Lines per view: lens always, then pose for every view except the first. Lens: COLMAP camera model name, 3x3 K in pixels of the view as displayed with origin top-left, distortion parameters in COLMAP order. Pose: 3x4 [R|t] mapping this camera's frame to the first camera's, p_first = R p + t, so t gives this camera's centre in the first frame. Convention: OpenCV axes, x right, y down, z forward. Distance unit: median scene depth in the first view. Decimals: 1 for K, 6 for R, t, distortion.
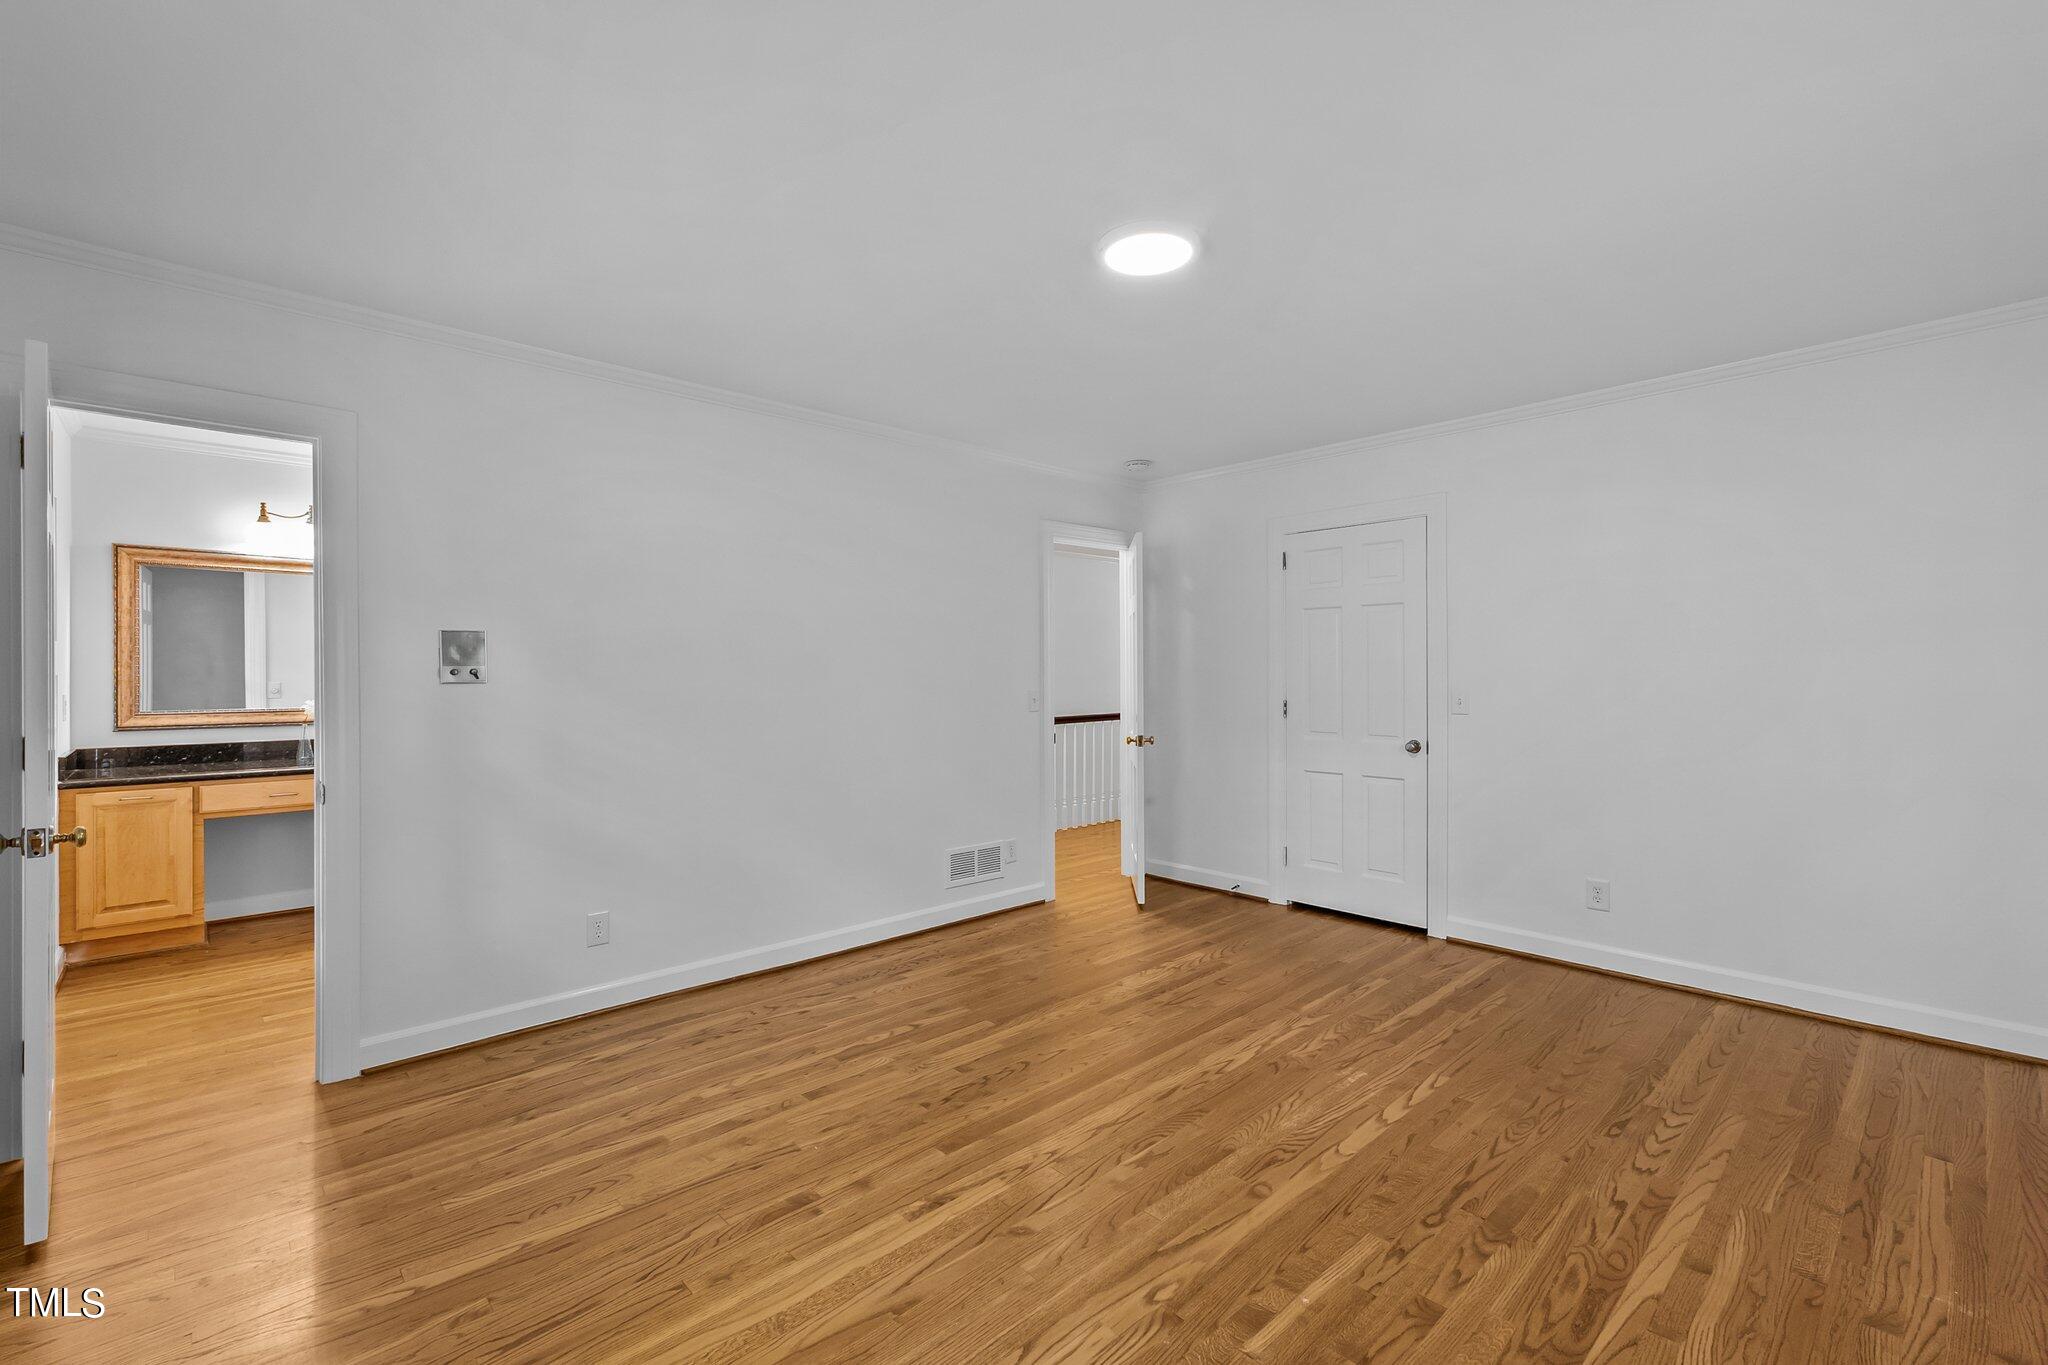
lens RADIAL K [[894.6, 0, 1024.5], [0, 894.6, 671.2], [0, 0, 1]] dist [-0.002402, 0.002340]
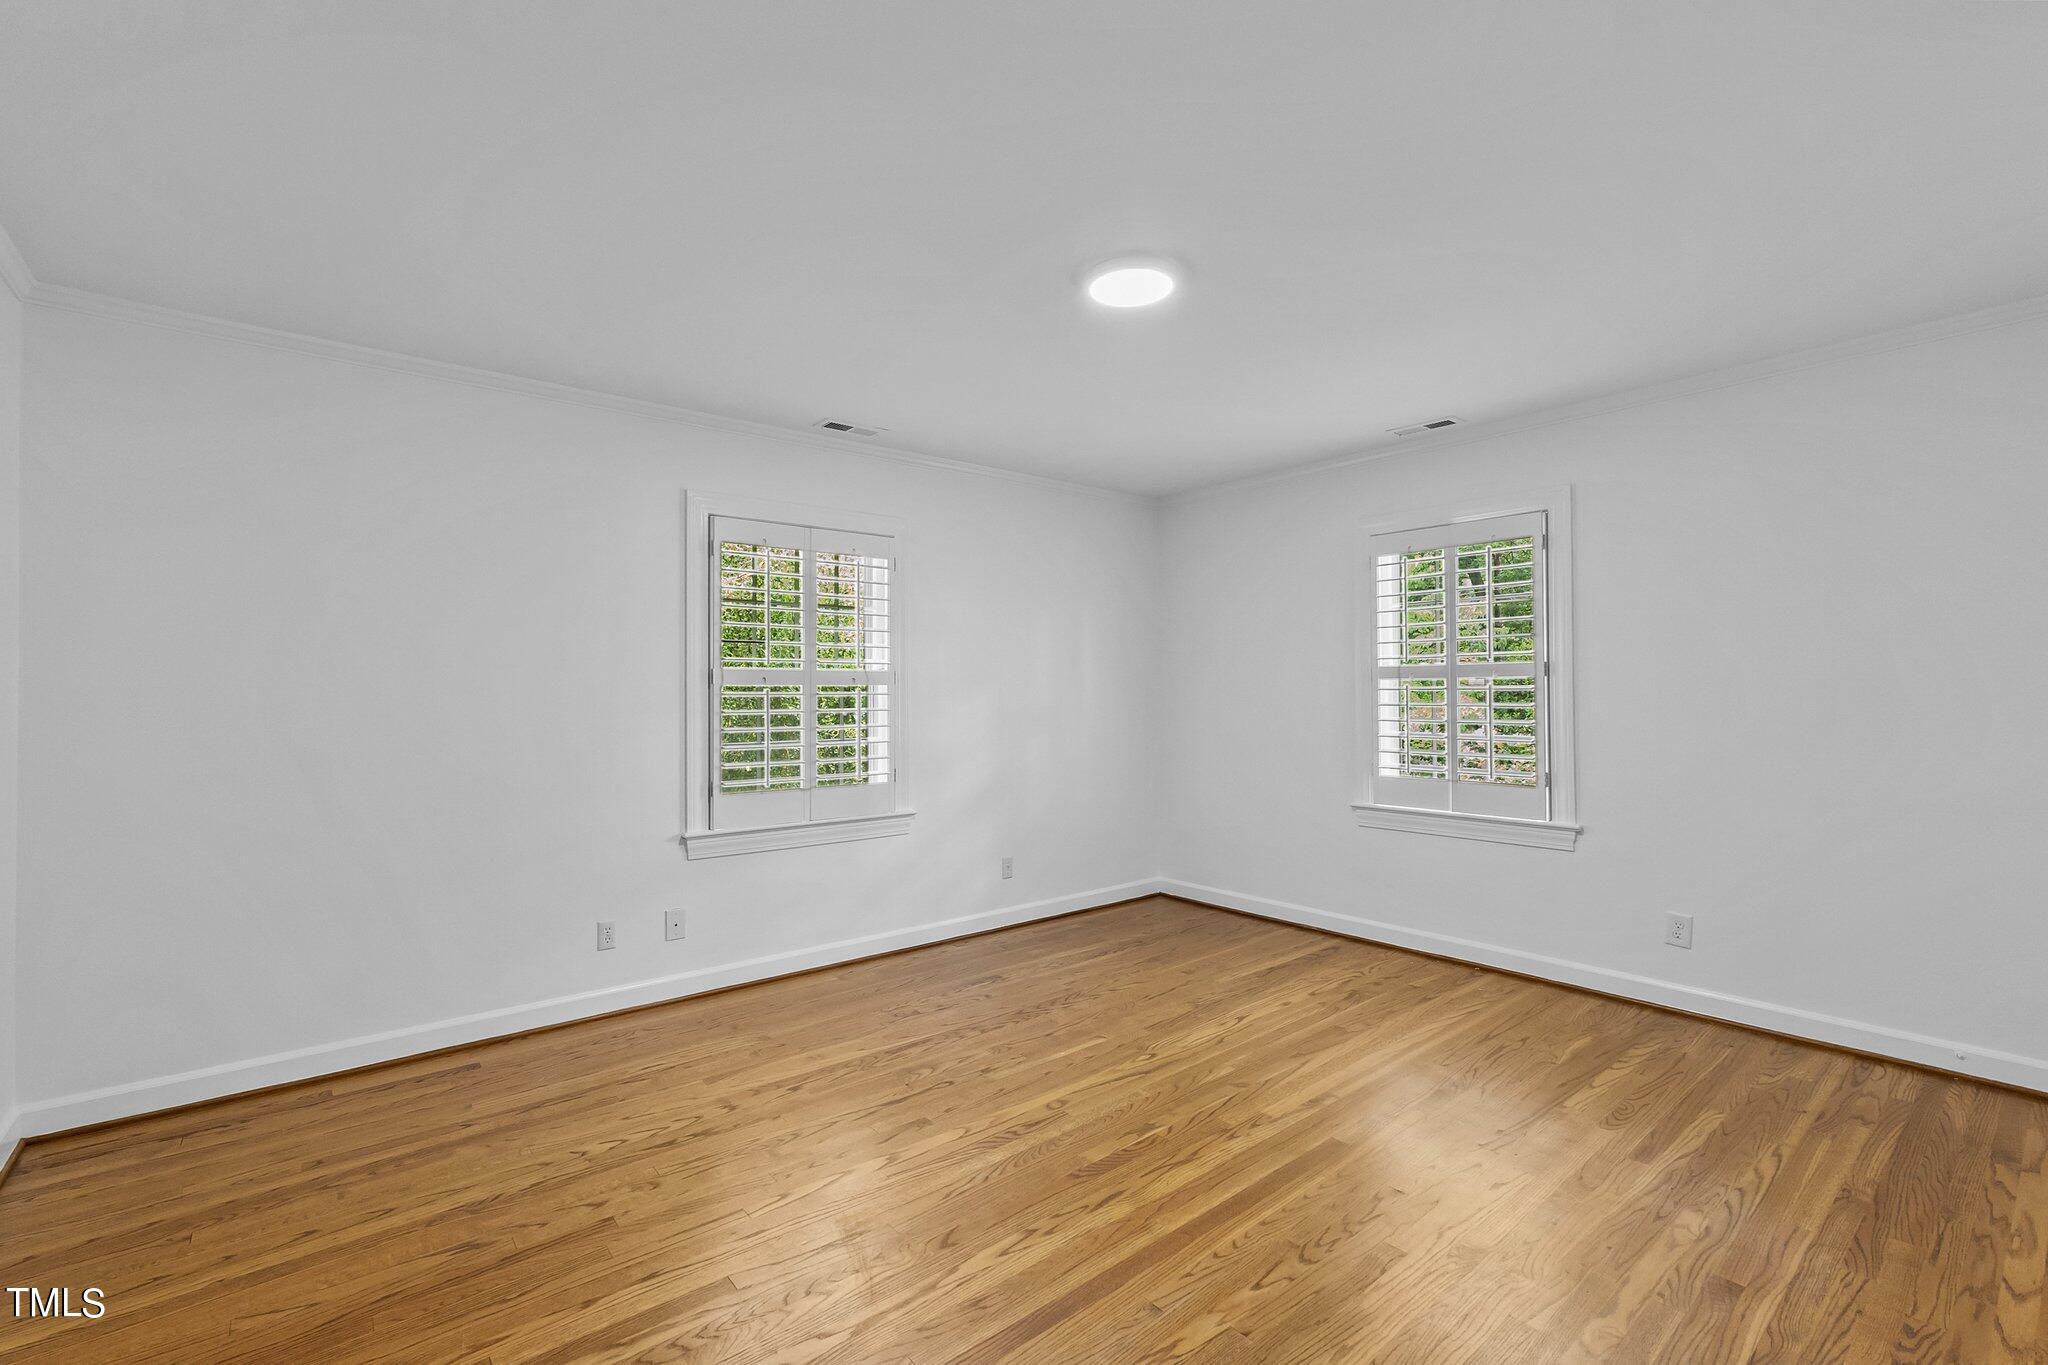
lens RADIAL K [[898.6, 0, 1017.5], [0, 898.6, 691.0], [0, 0, 1]] dist [0.020666, -0.000482]
pose [[-0.996987, 0.009865, 0.076933, 0.202618], [0.010144, 0.999943, 0.003238, -0.002348], [-0.076897, 0.004009, -0.997031, 2.131053]]
